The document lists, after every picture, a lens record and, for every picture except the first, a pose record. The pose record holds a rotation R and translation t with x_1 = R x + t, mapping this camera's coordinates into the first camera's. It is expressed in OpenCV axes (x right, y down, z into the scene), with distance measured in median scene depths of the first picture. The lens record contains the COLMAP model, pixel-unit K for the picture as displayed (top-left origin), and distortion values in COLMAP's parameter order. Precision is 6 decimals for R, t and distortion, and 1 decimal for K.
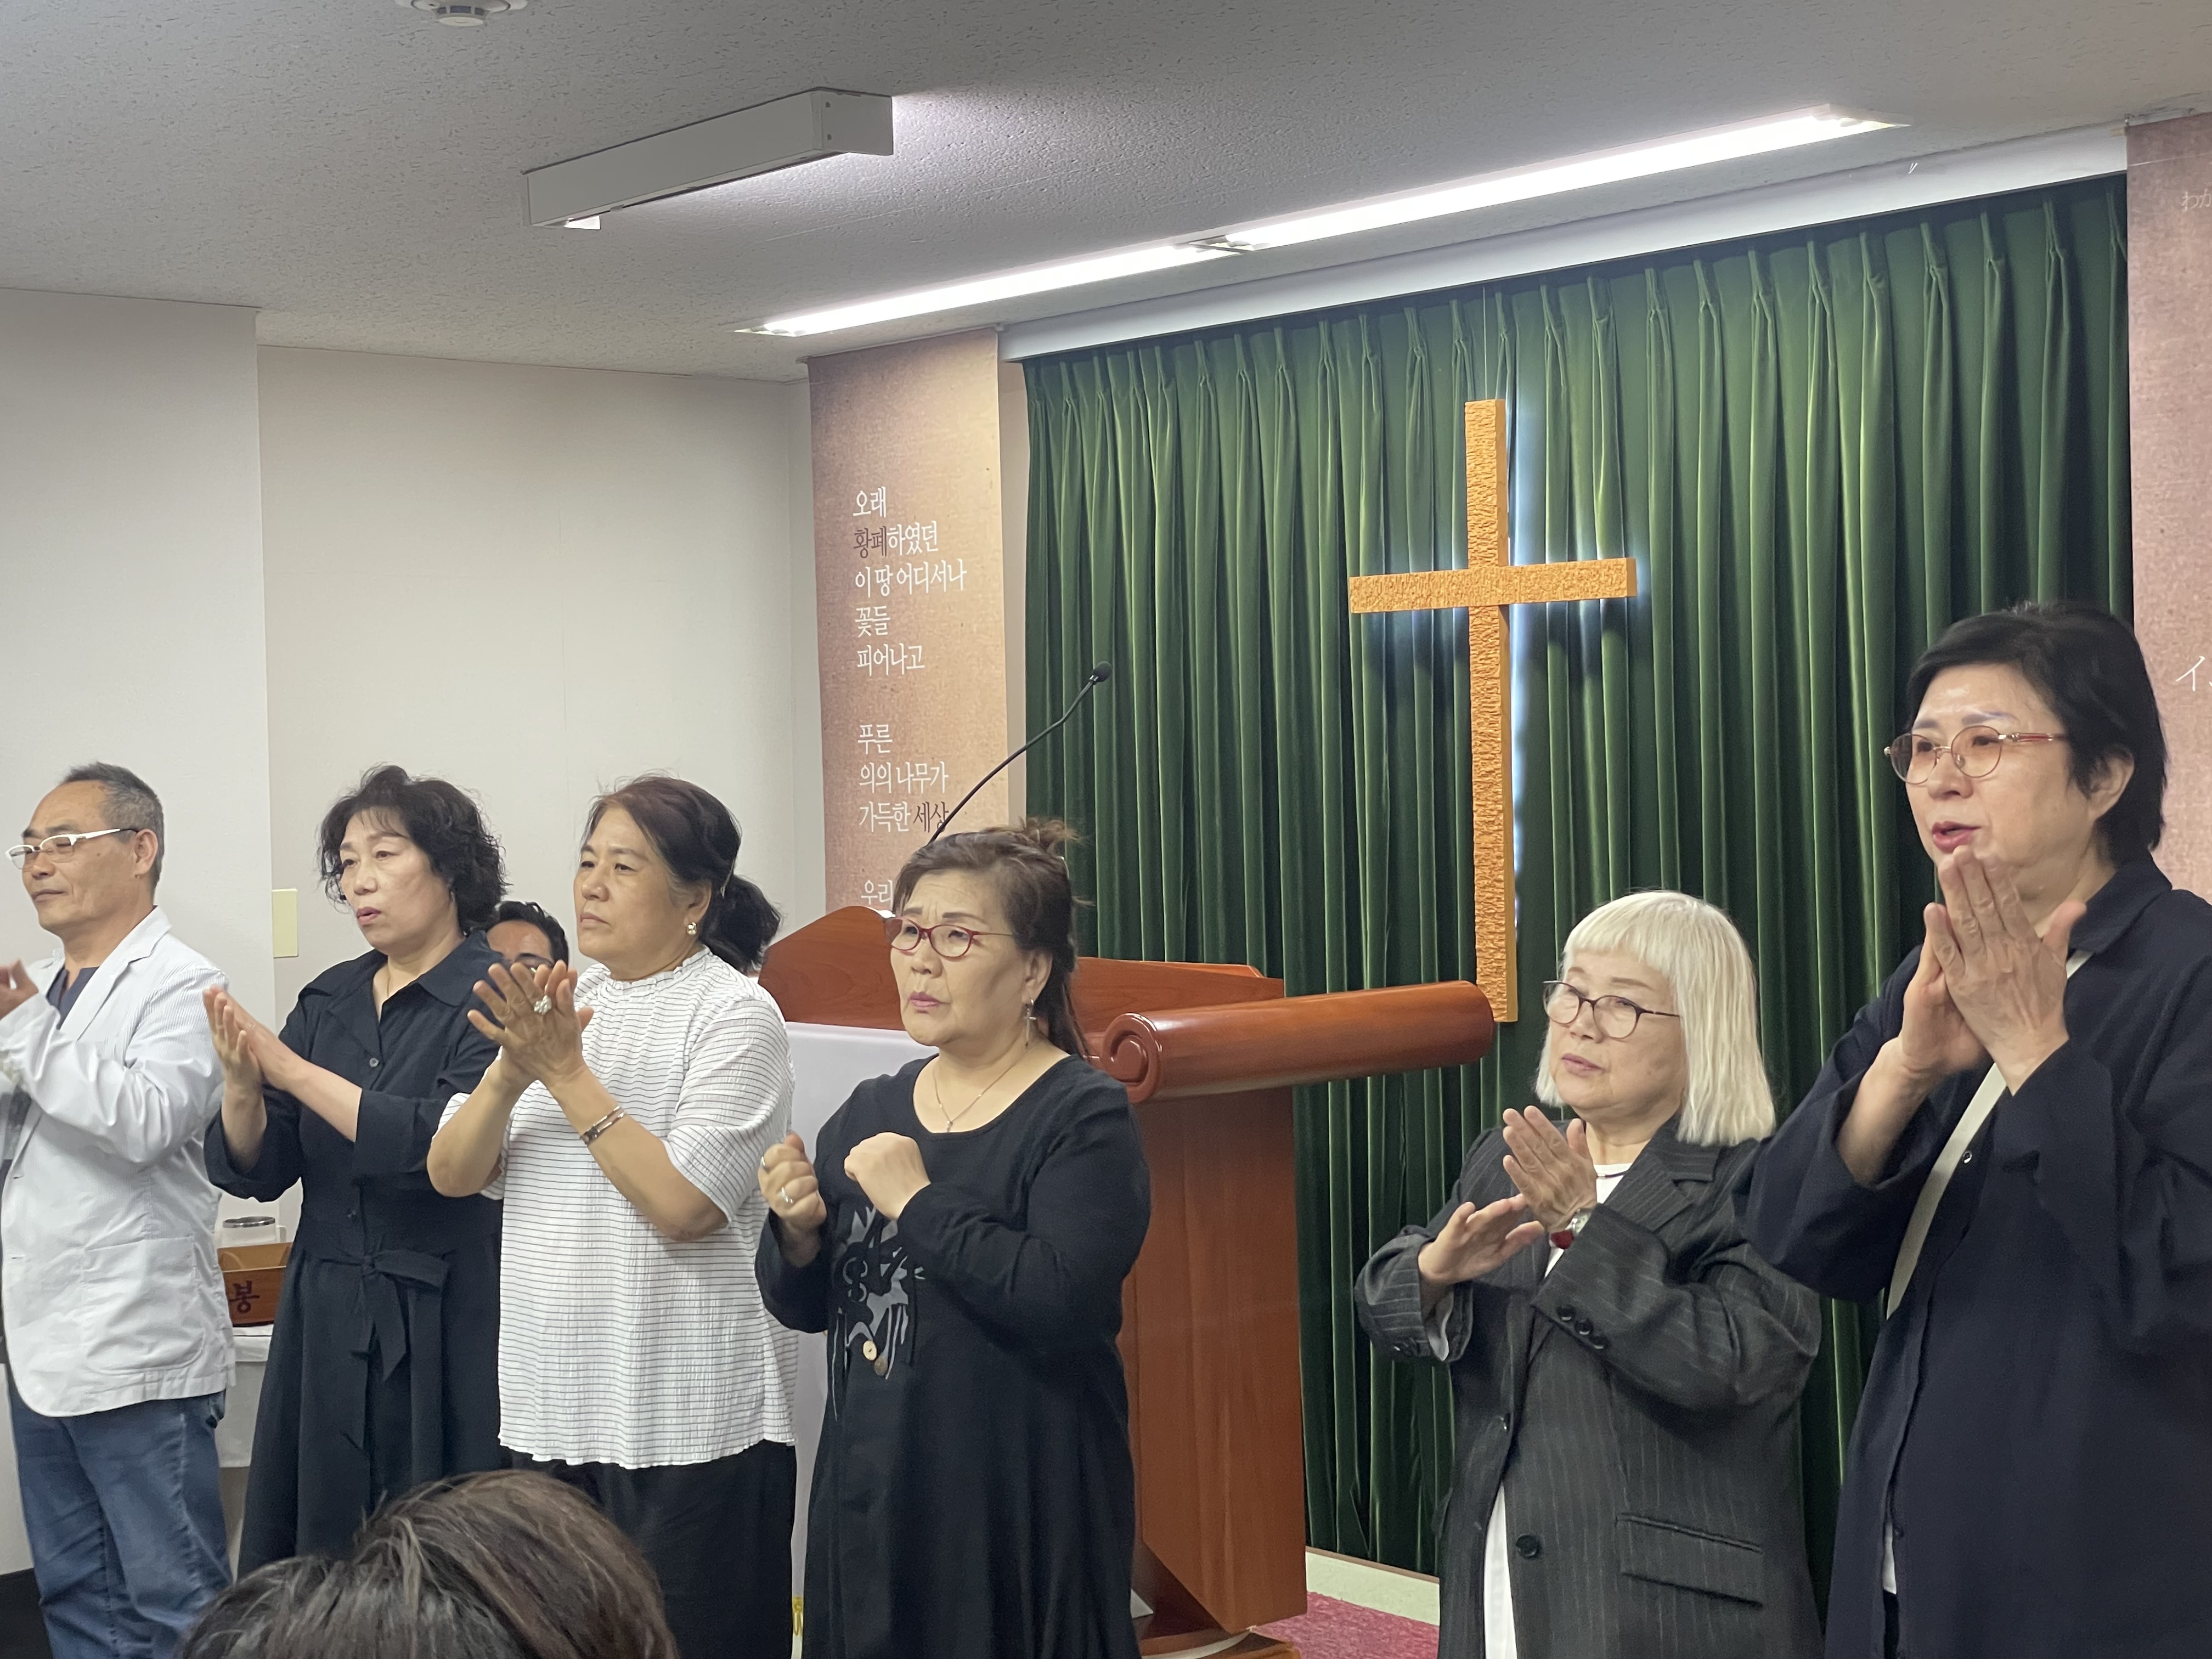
lens RADIAL K [[3393.3, 0, 1092.9], [0, 3393.3, 820.5], [0, 0, 1]] dist [0.091707, 0.000000]
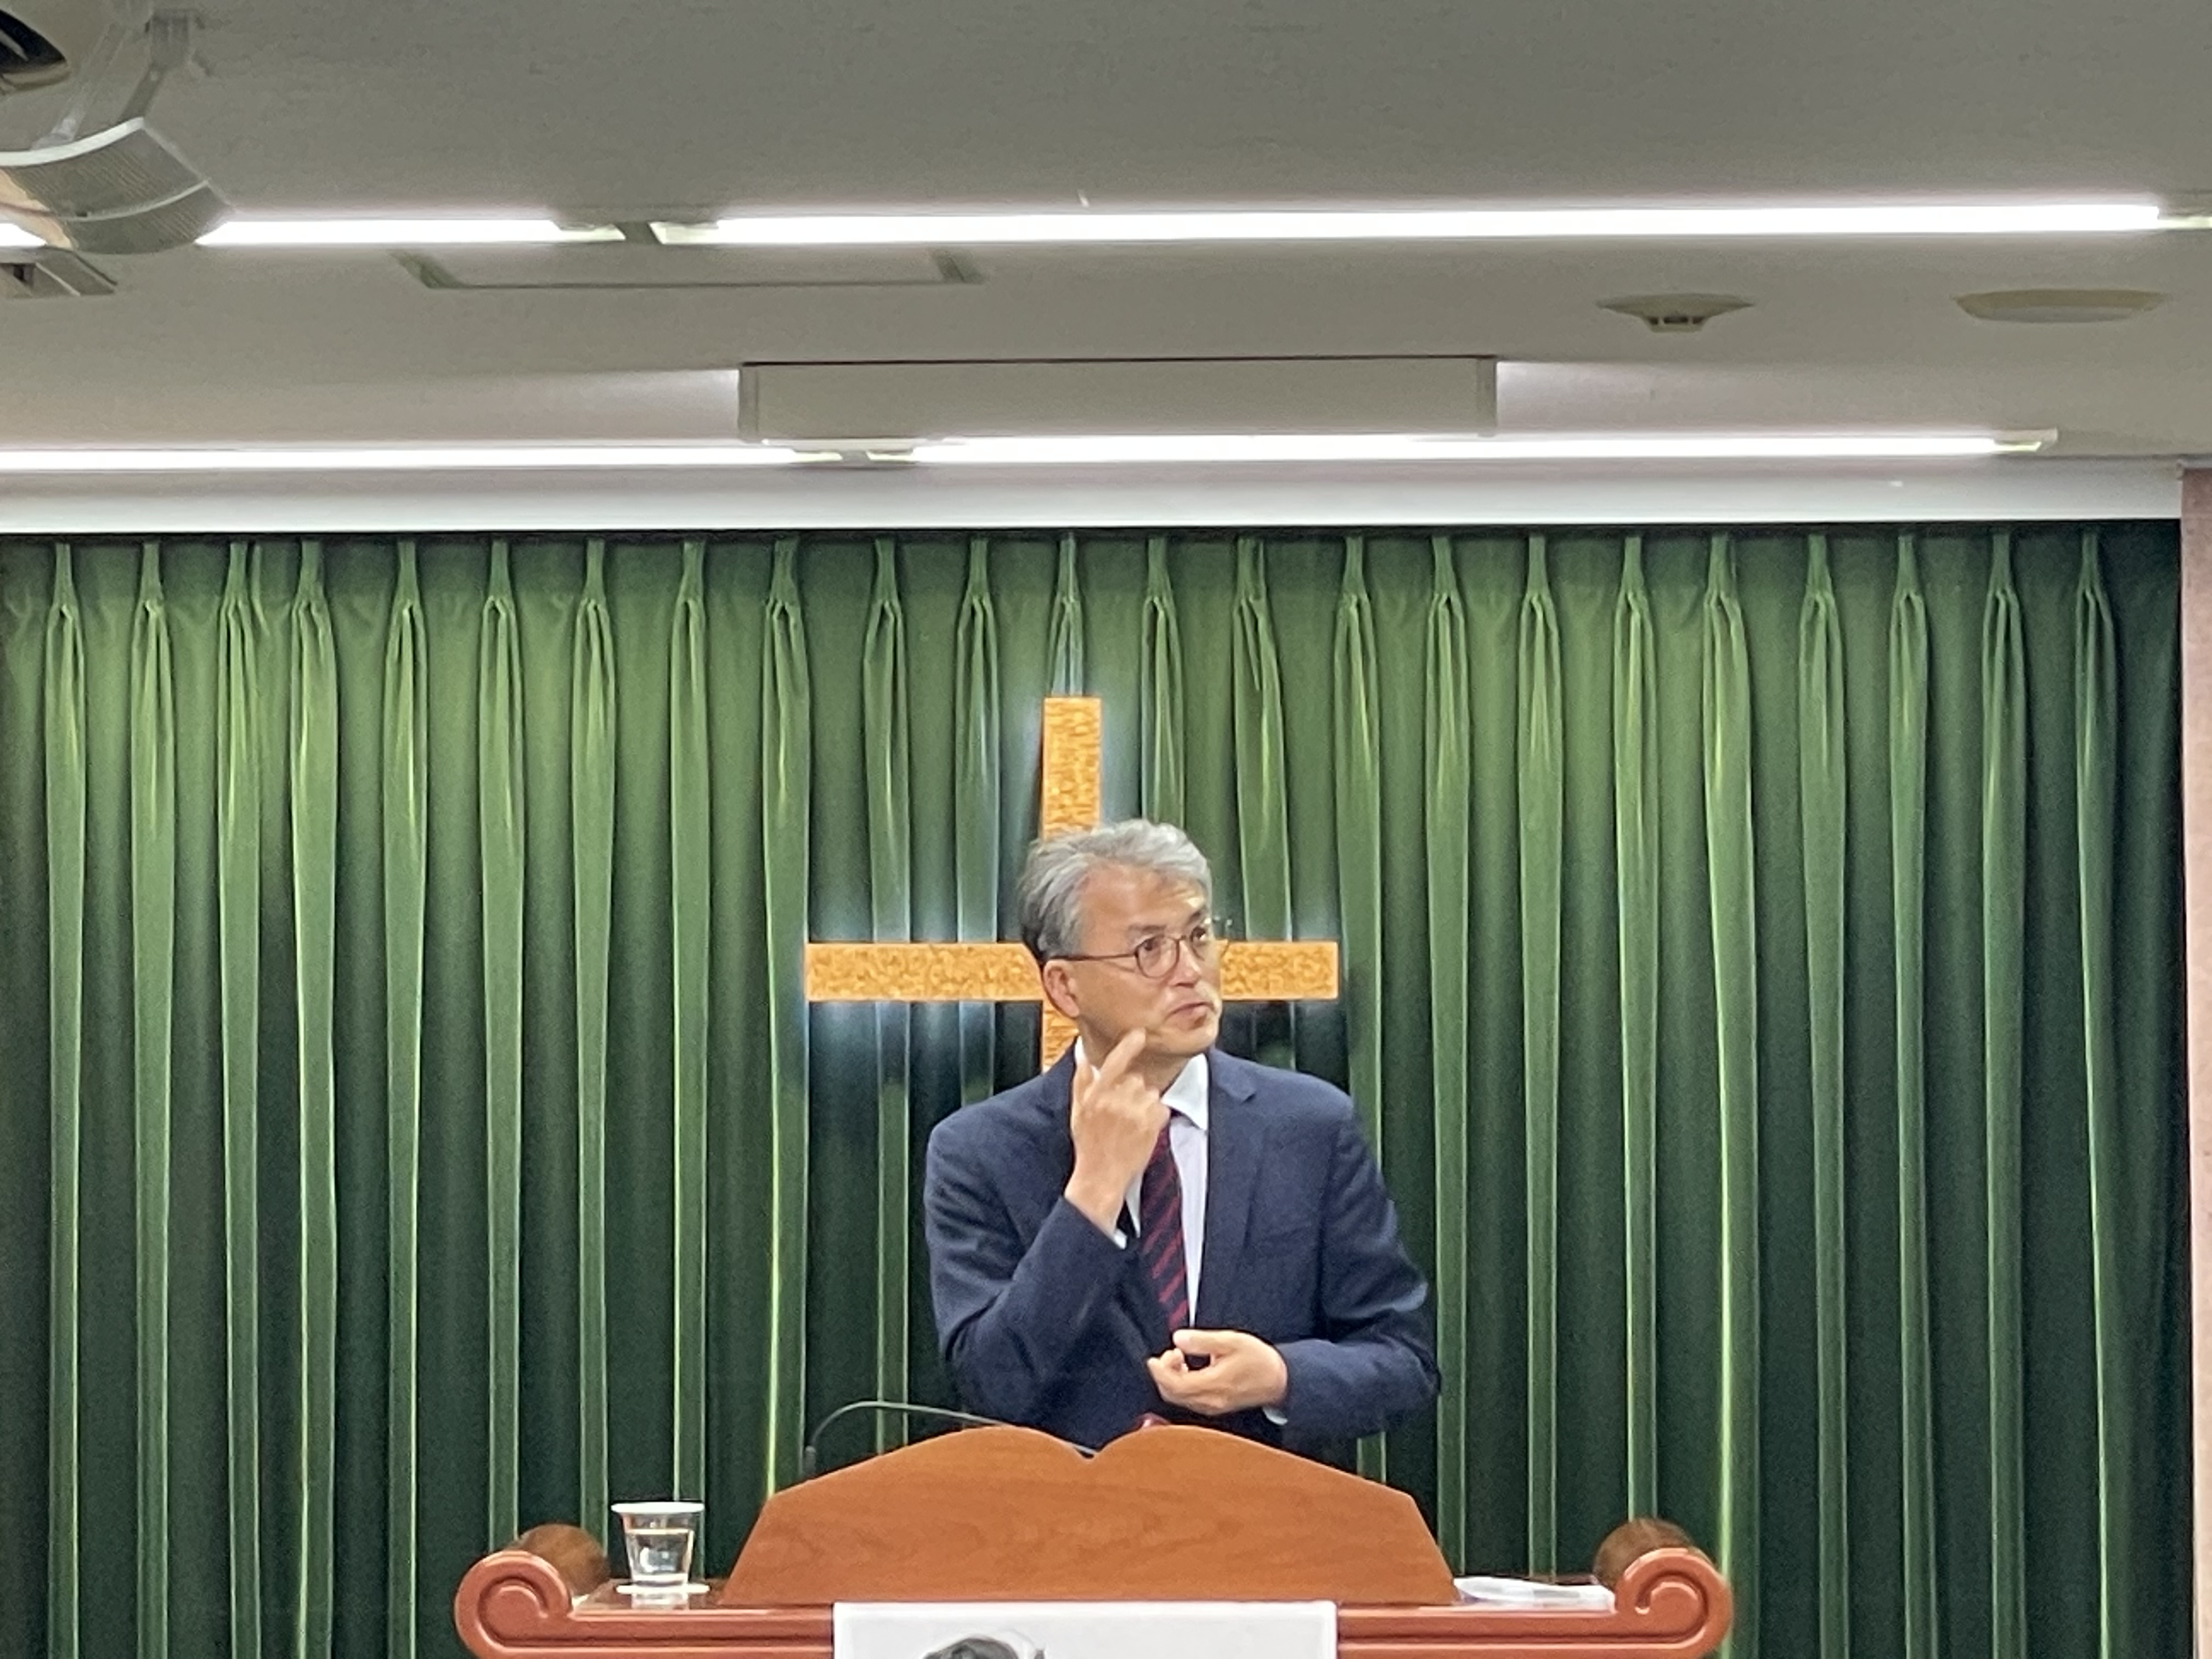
lens RADIAL K [[10269.2, 0, 1136.6], [0, 10269.2, 937.3], [0, 0, 1]] dist [0.060036, 0.000000]
pose [[0.657643, 0.031266, 0.752681, -1.408487], [0.005784, 0.998899, -0.046547, 0.019419], [-0.753308, 0.034965, 0.656738, -0.350686]]
